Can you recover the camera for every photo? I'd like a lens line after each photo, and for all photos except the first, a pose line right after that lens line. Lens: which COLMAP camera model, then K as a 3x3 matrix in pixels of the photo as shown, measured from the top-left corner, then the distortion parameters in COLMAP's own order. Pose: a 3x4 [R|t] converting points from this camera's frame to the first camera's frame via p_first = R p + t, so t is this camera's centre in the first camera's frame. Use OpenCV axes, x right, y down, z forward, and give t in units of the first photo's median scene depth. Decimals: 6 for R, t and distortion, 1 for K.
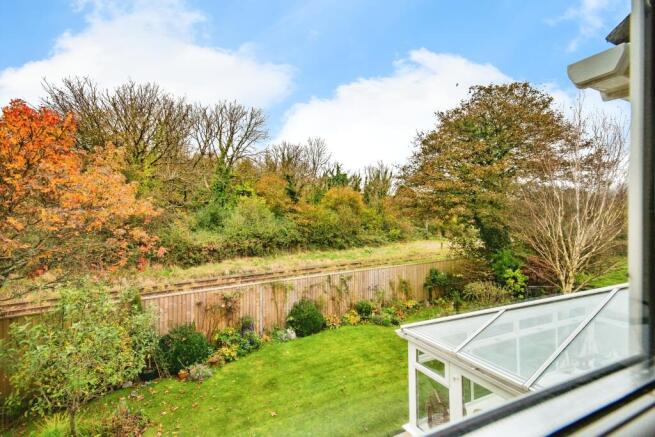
lens RADIAL K [[315.1, 0, 332.2], [0, 315.1, 216.6], [0, 0, 1]] dist [0.021777, 0.000230]
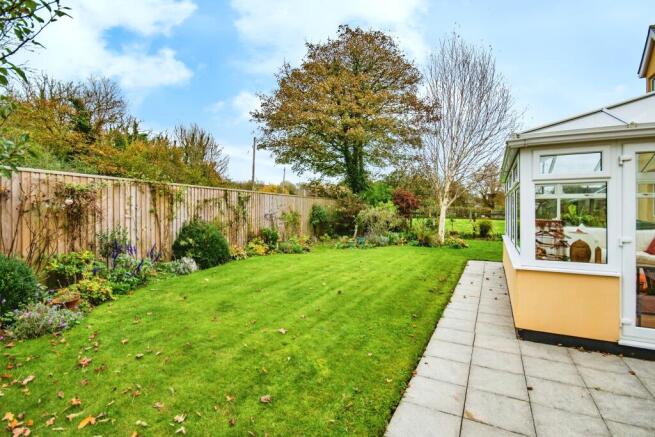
lens RADIAL K [[319.1, 0, 327.1], [0, 319.1, 216.0], [0, 0, 1]] dist [0.000144, 0.000136]
pose [[0.803073, -0.002798, 0.595875, -0.253768], [0.000167, 0.999990, 0.004471, 0.241730], [-0.595881, -0.003490, 0.803065, 0.295138]]
